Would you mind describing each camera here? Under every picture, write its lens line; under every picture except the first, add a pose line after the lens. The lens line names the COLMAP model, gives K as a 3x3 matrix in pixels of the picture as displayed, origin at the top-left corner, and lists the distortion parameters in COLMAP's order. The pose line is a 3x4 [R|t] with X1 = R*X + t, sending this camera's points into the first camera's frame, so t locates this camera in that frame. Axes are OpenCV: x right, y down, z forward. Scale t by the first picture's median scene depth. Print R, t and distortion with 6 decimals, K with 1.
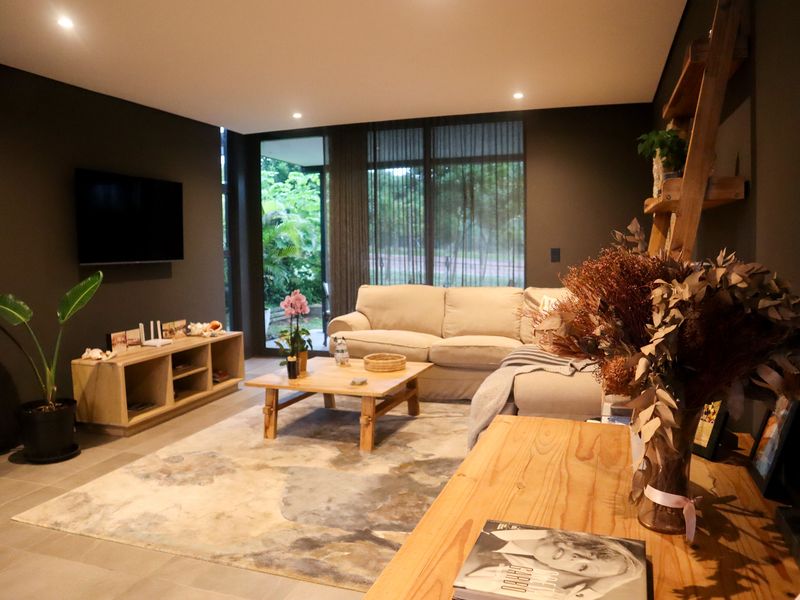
lens RADIAL K [[633.4, 0, 390.3], [0, 633.4, 300.3], [0, 0, 1]] dist [-0.126809, 0.083148]
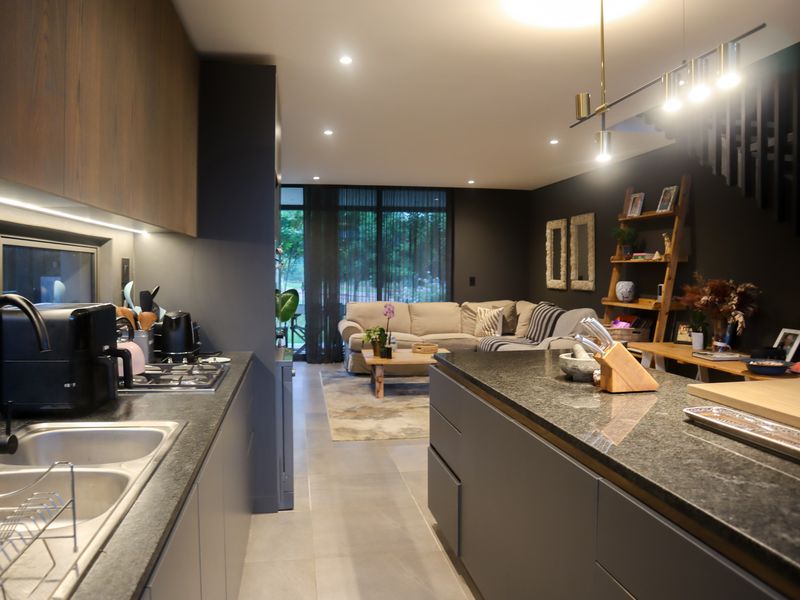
lens RADIAL K [[633.4, 0, 395.8], [0, 633.4, 295.2], [0, 0, 1]] dist [-0.126809, 0.083148]
pose [[0.880917, -0.001450, 0.473268, -0.889317], [0.026447, 0.998583, -0.046169, 0.039419], [-0.472531, 0.053188, 0.879708, -0.395023]]
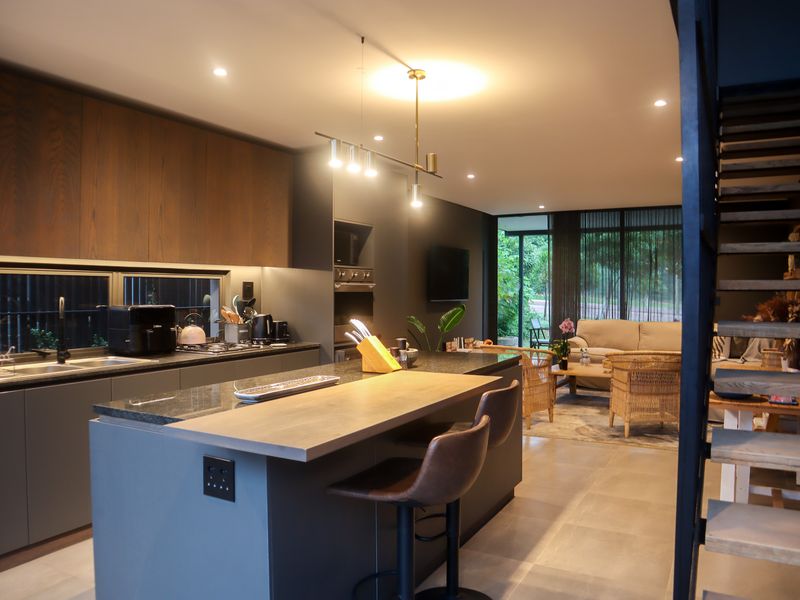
lens RADIAL K [[633.4, 0, 387.5], [0, 633.4, 300.9], [0, 0, 1]] dist [-0.126809, 0.083148]
pose [[0.983418, 0.018746, -0.180384, -0.327229], [-0.031207, 0.997299, -0.066489, 0.065264], [0.178650, 0.071016, 0.981346, -0.767165]]
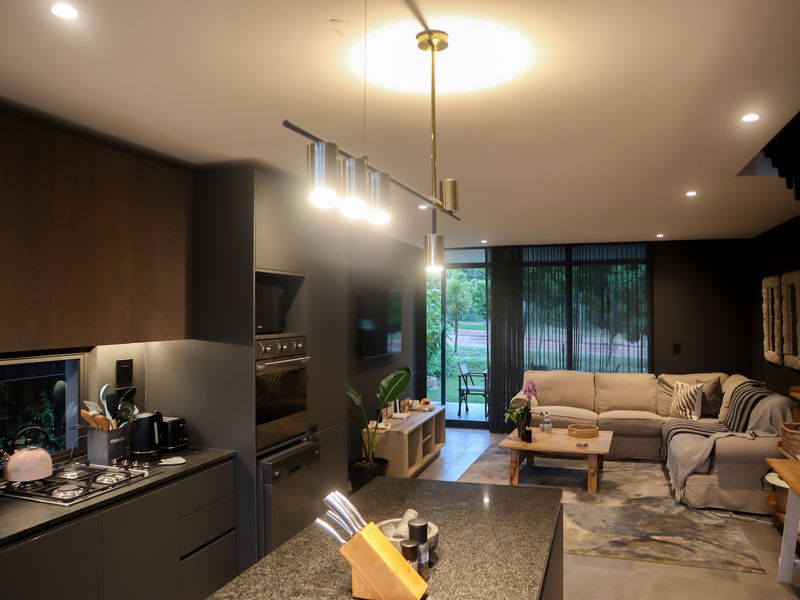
lens RADIAL K [[633.4, 0, 390.2], [0, 633.4, 301.0], [0, 0, 1]] dist [-0.126809, 0.083148]
pose [[0.999932, 0.011338, -0.002606, -0.468312], [-0.011547, 0.994544, -0.103678, -0.042291], [0.001416, 0.103702, 0.994607, -0.426876]]
